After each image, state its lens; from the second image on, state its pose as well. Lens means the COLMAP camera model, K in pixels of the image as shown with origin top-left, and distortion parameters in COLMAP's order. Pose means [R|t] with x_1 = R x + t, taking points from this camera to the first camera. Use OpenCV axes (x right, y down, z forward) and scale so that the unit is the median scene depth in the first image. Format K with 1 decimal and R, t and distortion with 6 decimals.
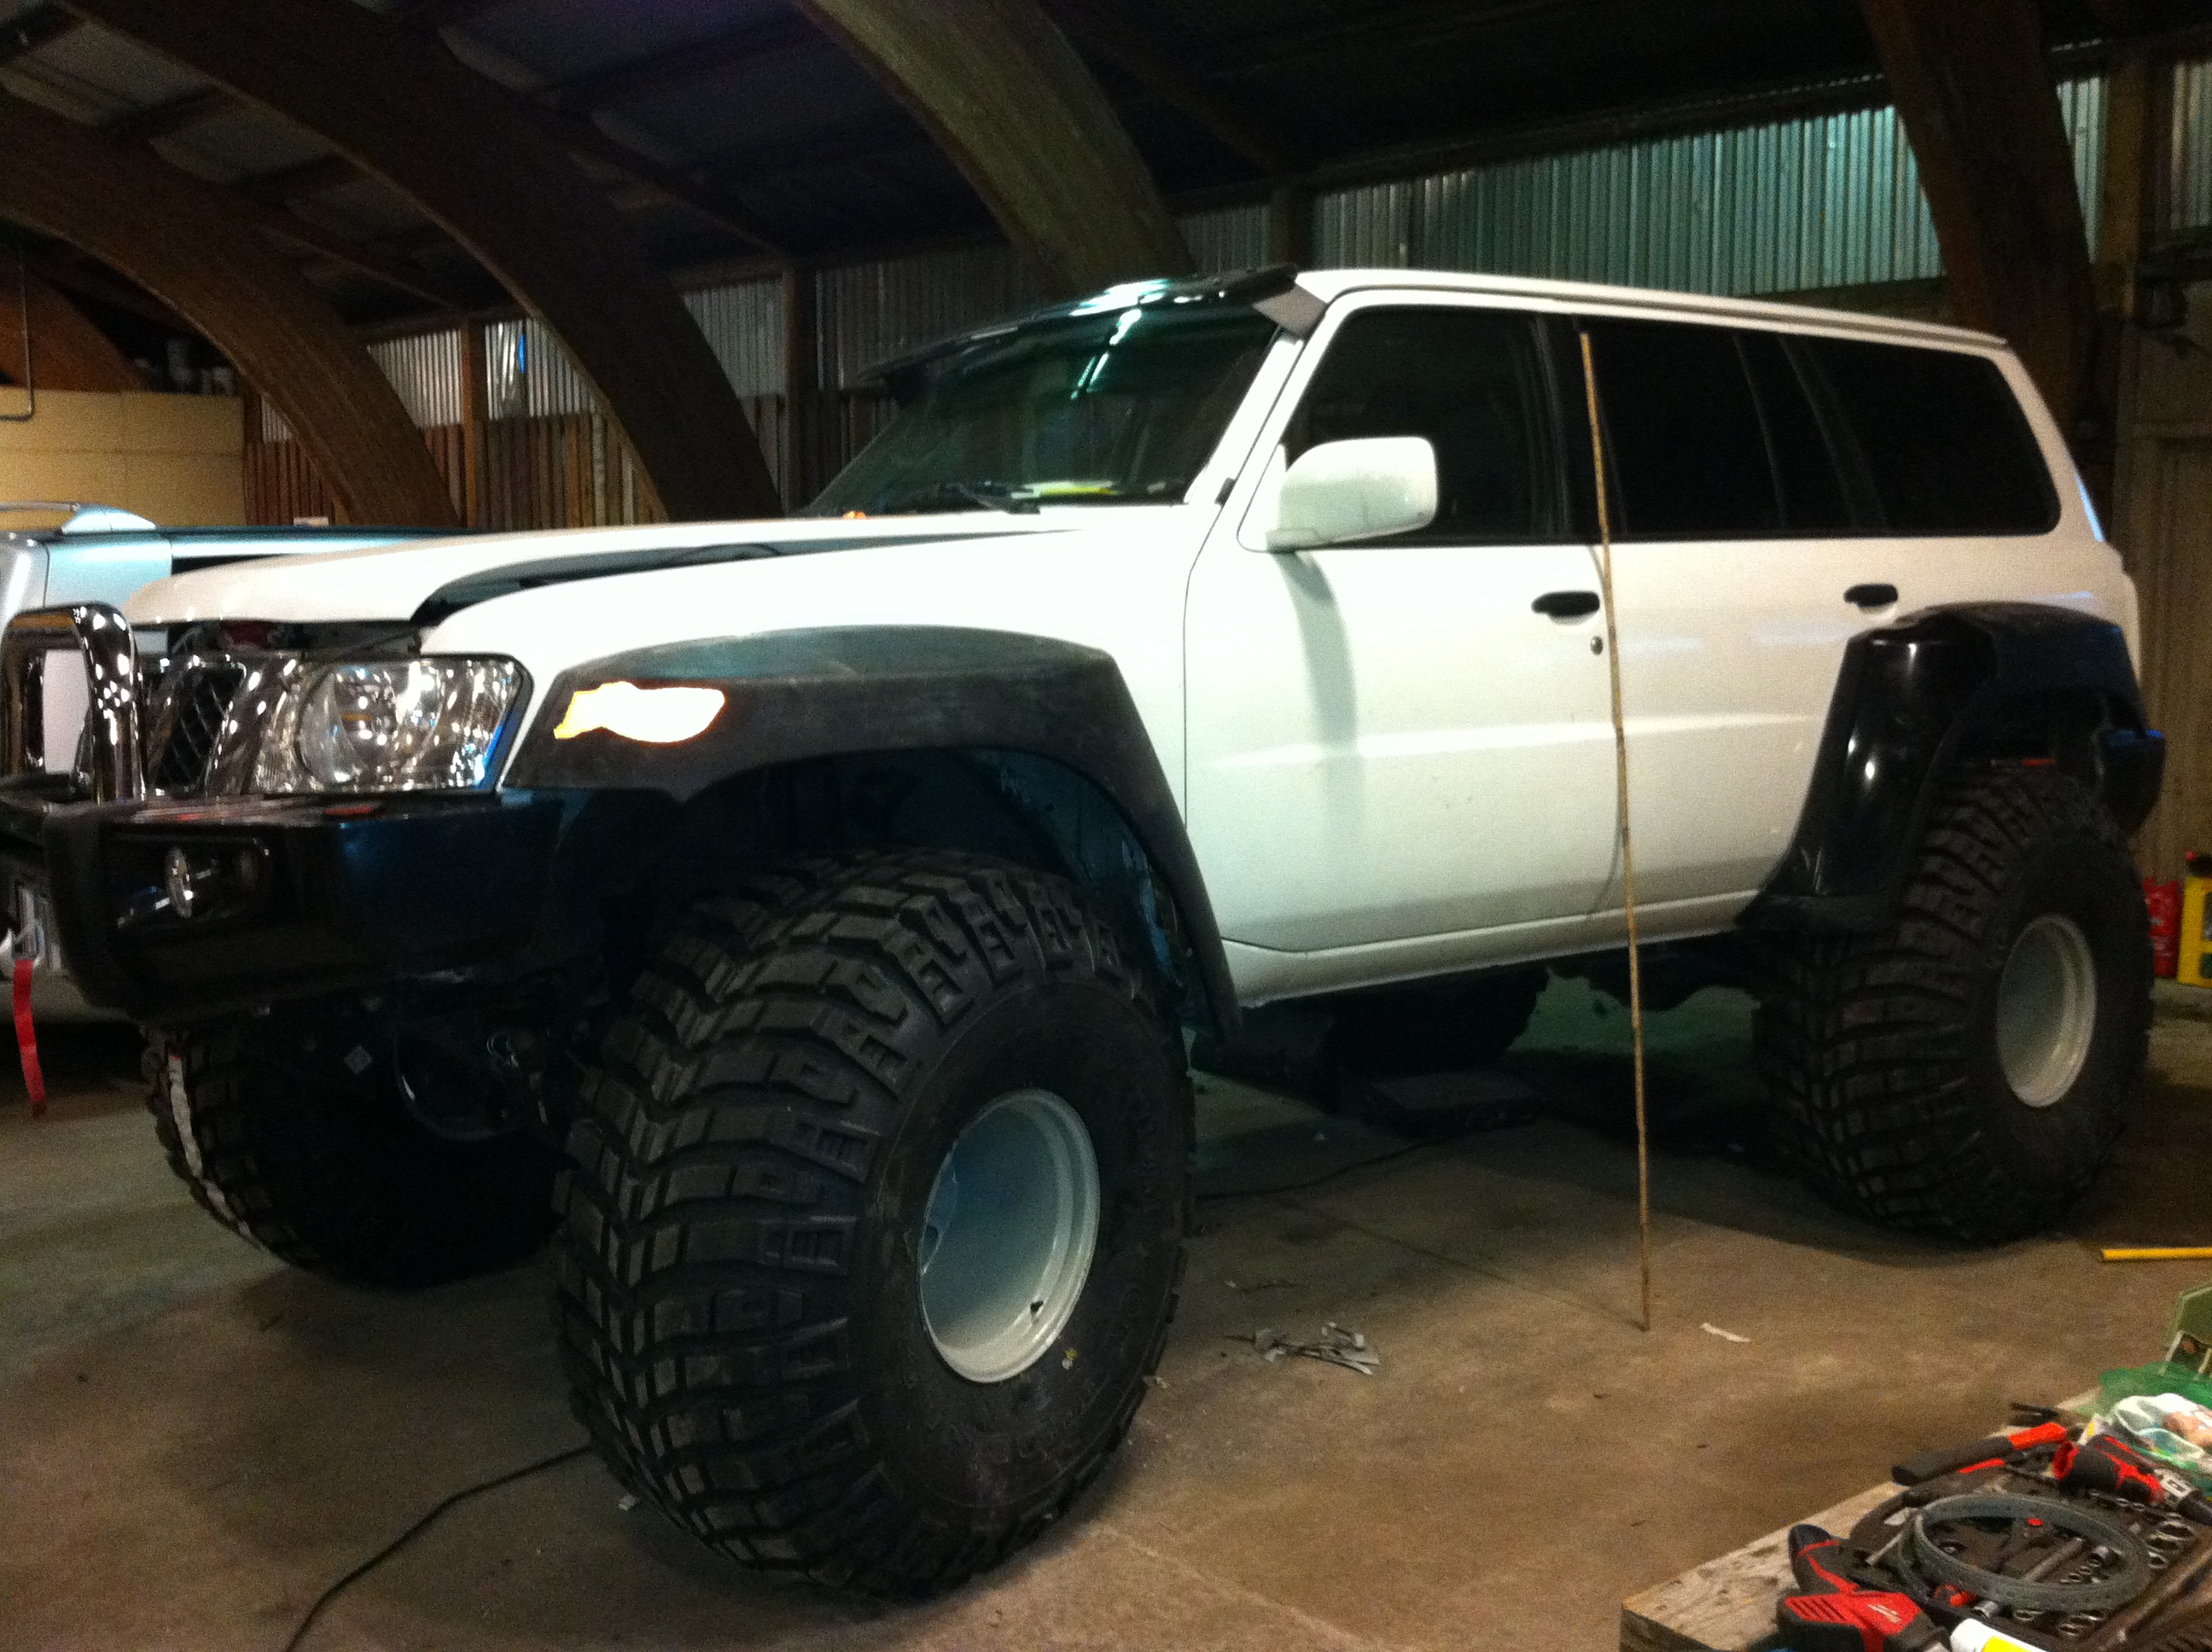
lens RADIAL K [[2138.8, 0, 1116.5], [0, 2138.8, 826.7], [0, 0, 1]] dist [0.112863, -0.346613]
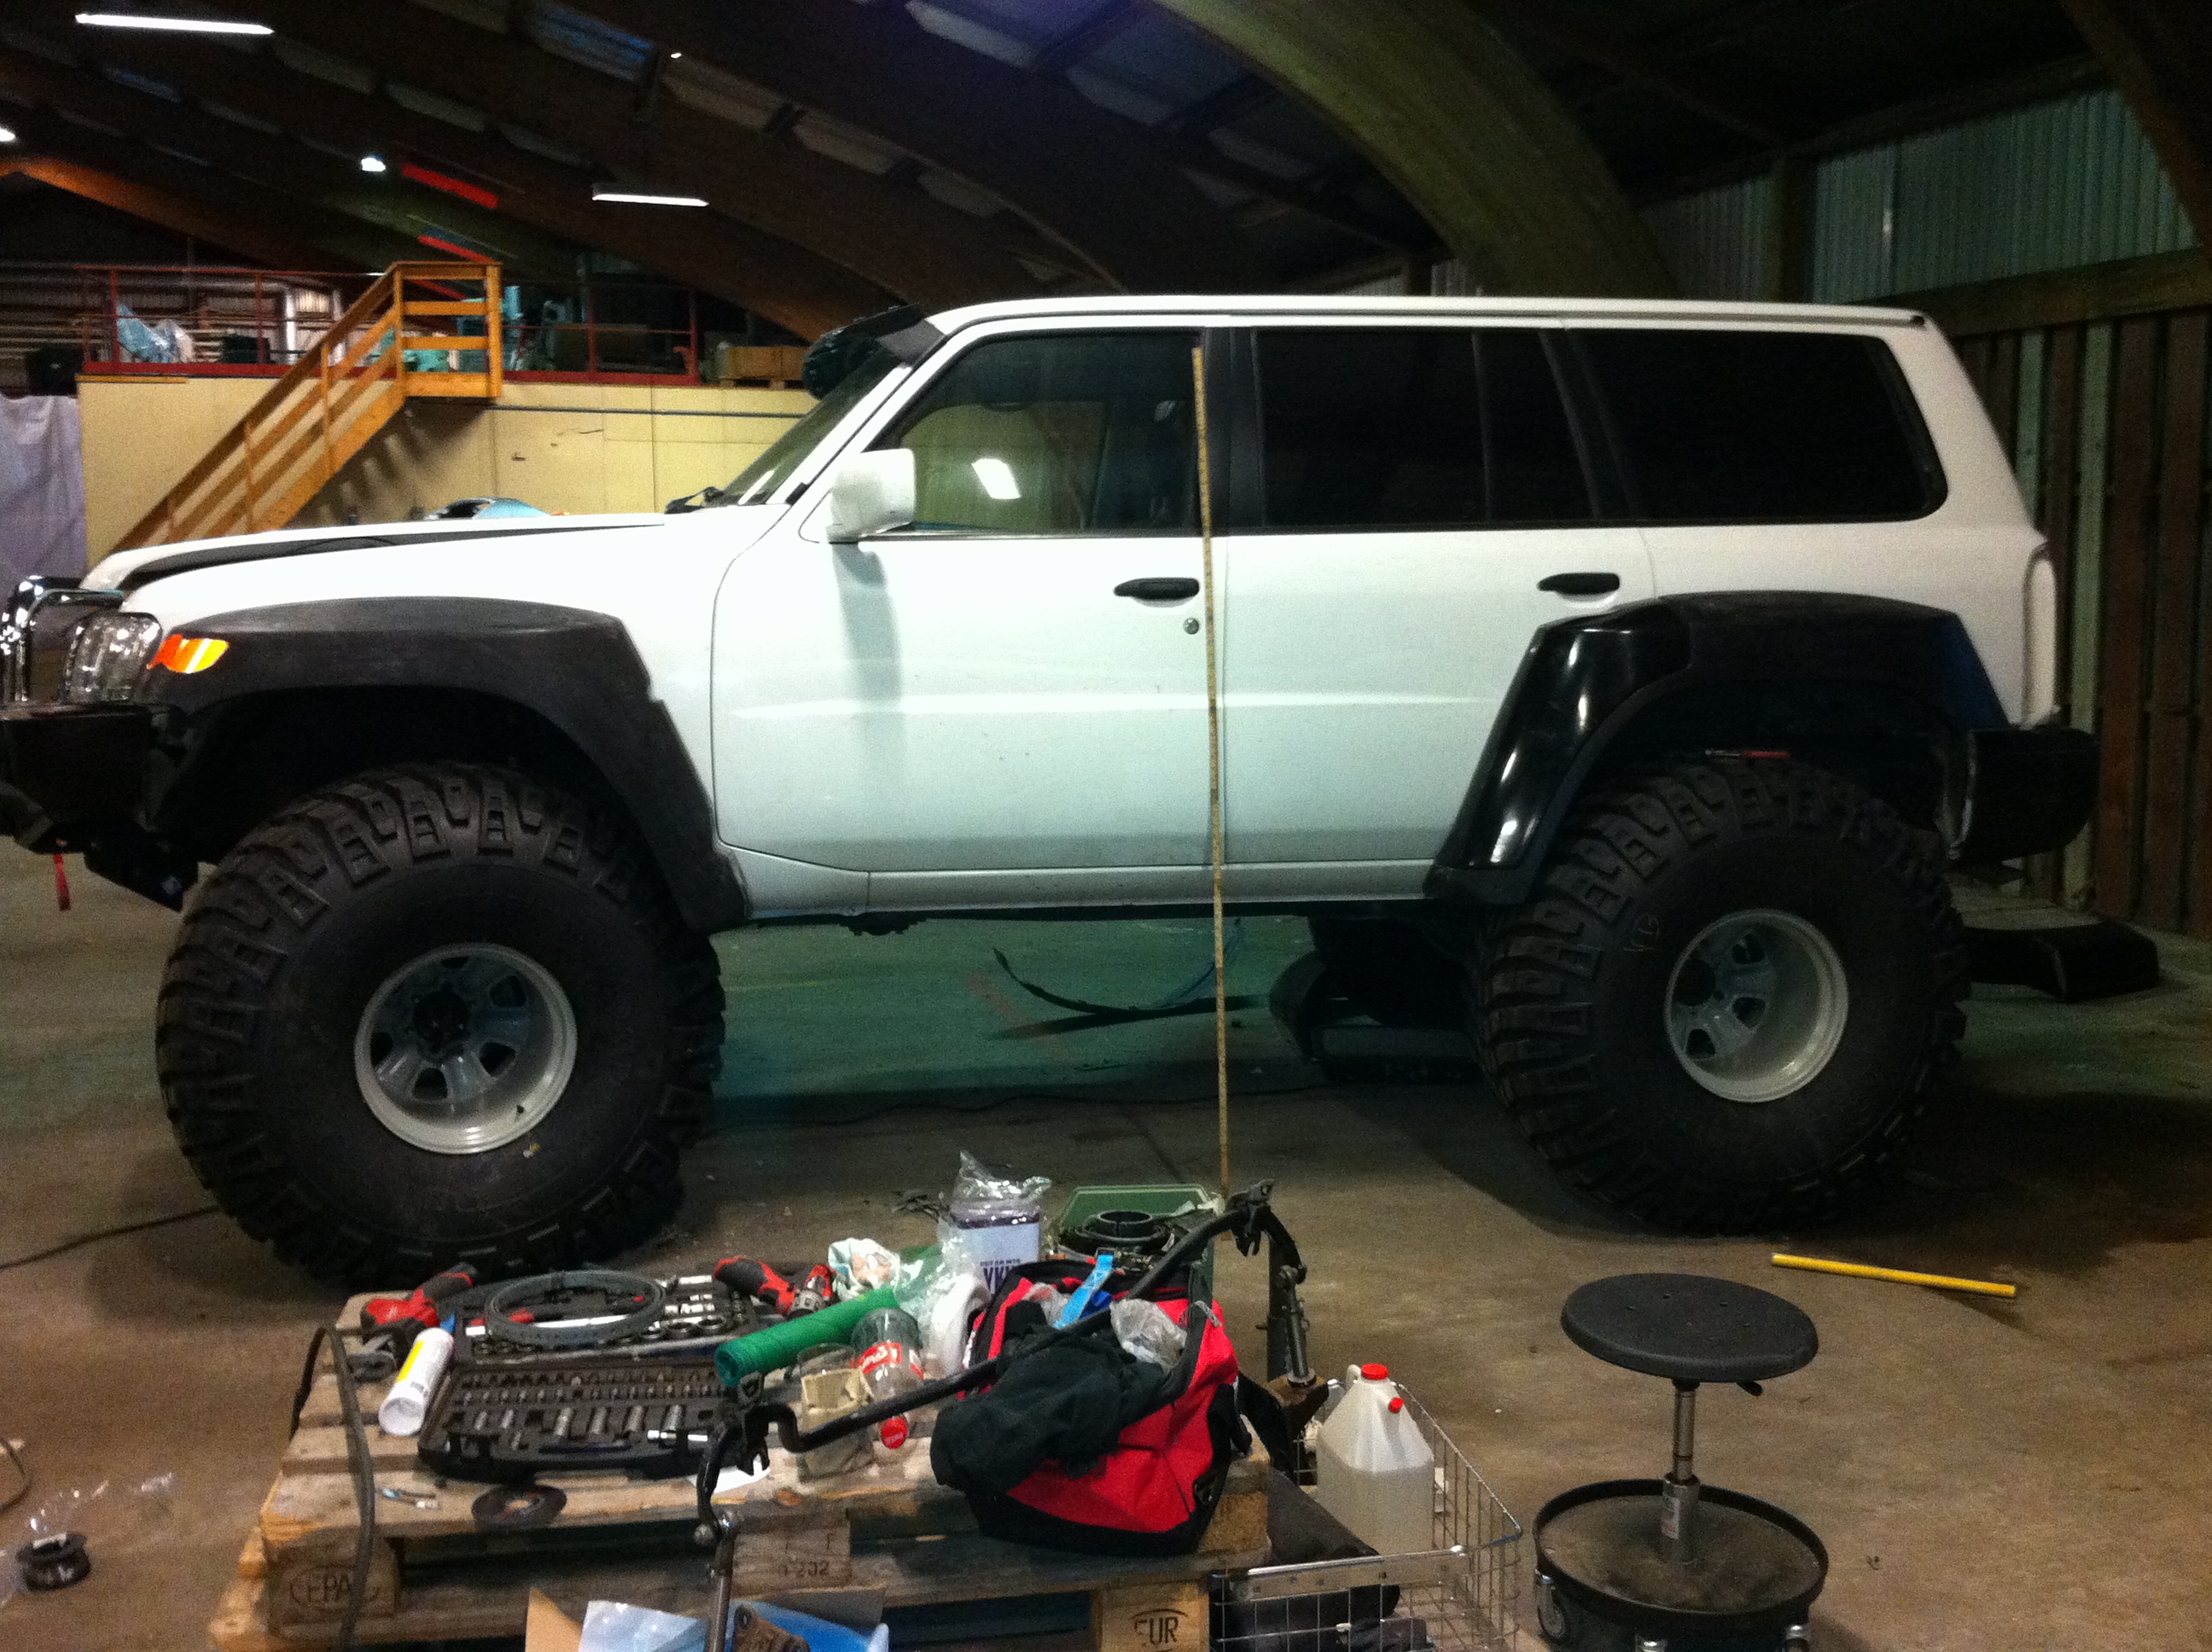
lens RADIAL K [[2138.8, 0, 1116.5], [0, 2138.8, 826.7], [0, 0, 1]] dist [0.112863, -0.346613]
pose [[0.882945, 0.061998, -0.465365, 0.716551], [-0.056454, 0.998070, 0.025857, -0.006108], [0.466070, 0.003442, 0.884741, -0.010552]]
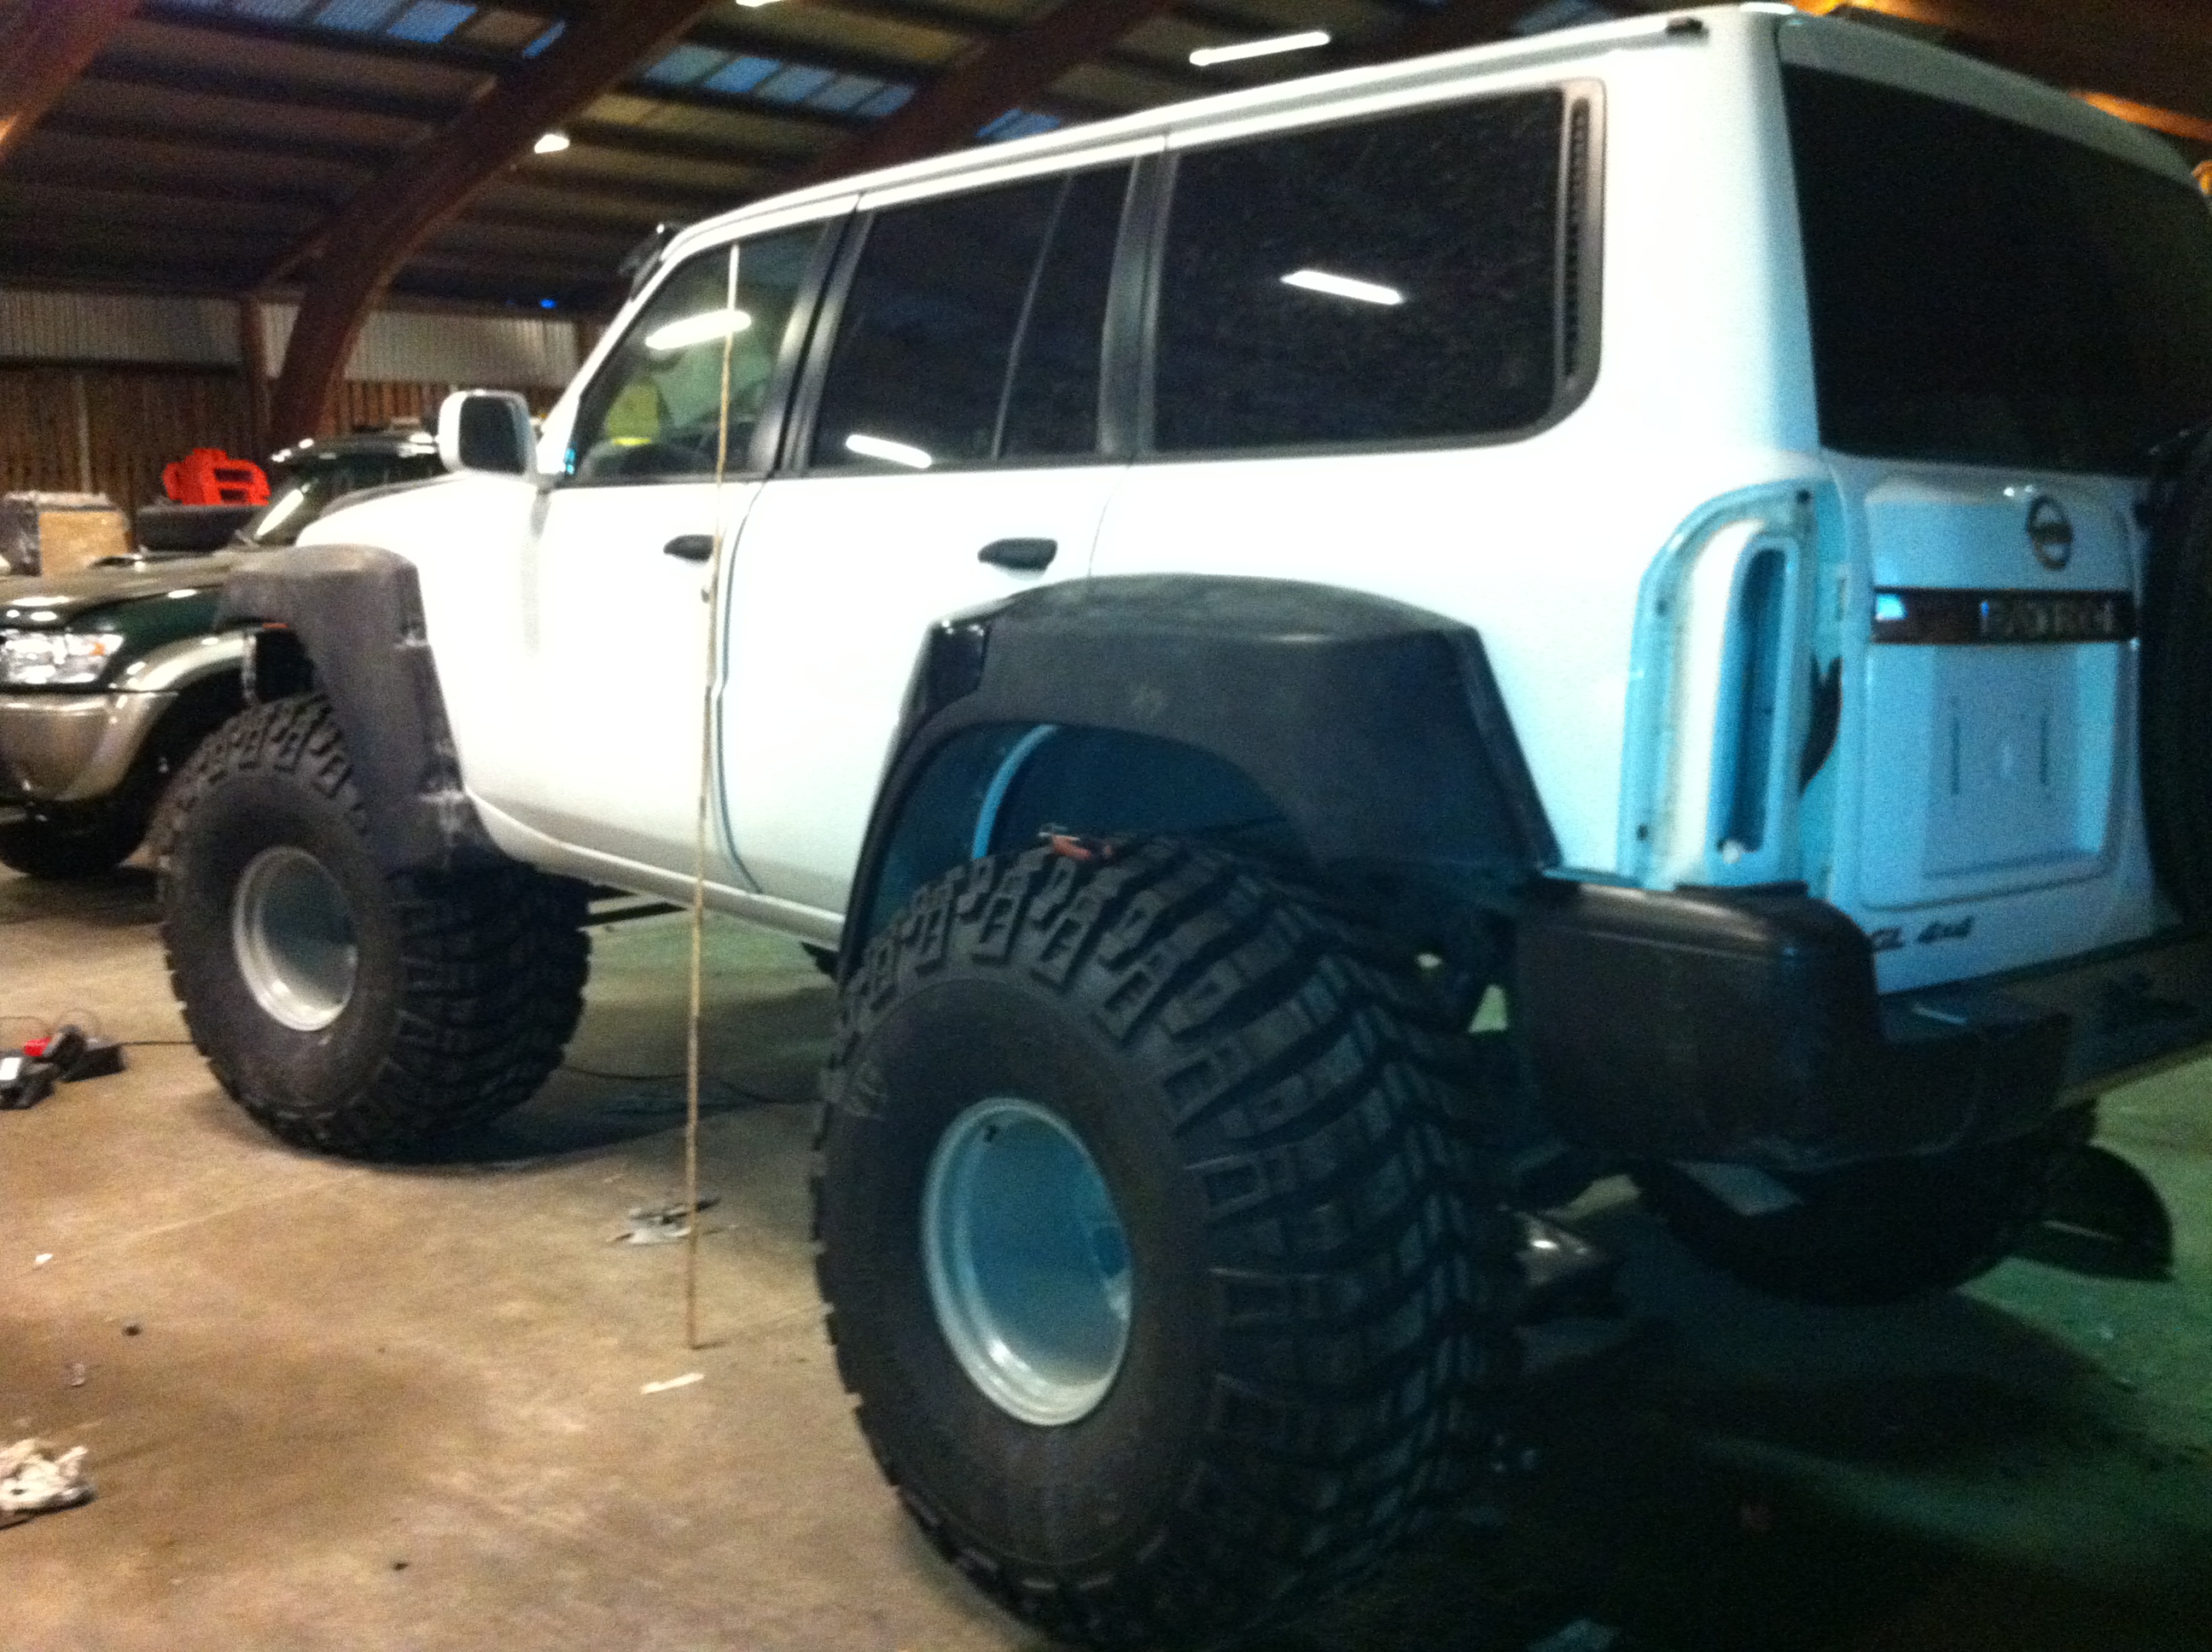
lens RADIAL K [[2138.8, 0, 1116.5], [0, 2138.8, 826.7], [0, 0, 1]] dist [0.112863, -0.346613]
pose [[0.061531, 0.155575, -0.985906, 1.149105], [-0.115366, 0.982266, 0.147801, -0.142031], [0.991416, 0.104645, 0.078388, 1.111404]]
